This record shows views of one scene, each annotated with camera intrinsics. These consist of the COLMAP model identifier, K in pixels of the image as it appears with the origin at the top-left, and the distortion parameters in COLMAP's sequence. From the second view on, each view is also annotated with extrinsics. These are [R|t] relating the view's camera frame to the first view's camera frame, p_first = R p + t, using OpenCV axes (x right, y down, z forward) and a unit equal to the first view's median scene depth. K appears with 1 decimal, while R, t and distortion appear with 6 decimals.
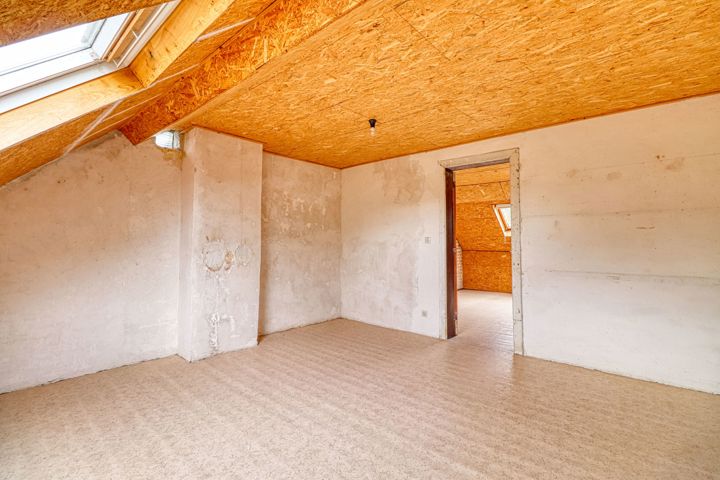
lens RADIAL K [[333.9, 0, 364.9], [0, 333.9, 236.9], [0, 0, 1]] dist [-0.008258, -0.005372]
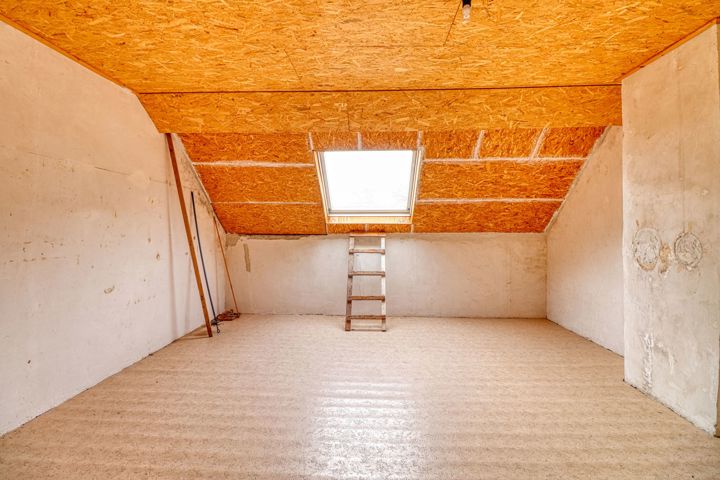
lens RADIAL K [[333.9, 0, 361.8], [0, 333.9, 236.6], [0, 0, 1]] dist [-0.008258, -0.005372]
pose [[-0.779474, 0.009659, -0.626360, 0.483518], [0.008224, 0.999953, 0.005186, 0.027717], [0.626380, -0.001109, -0.779517, 1.311859]]
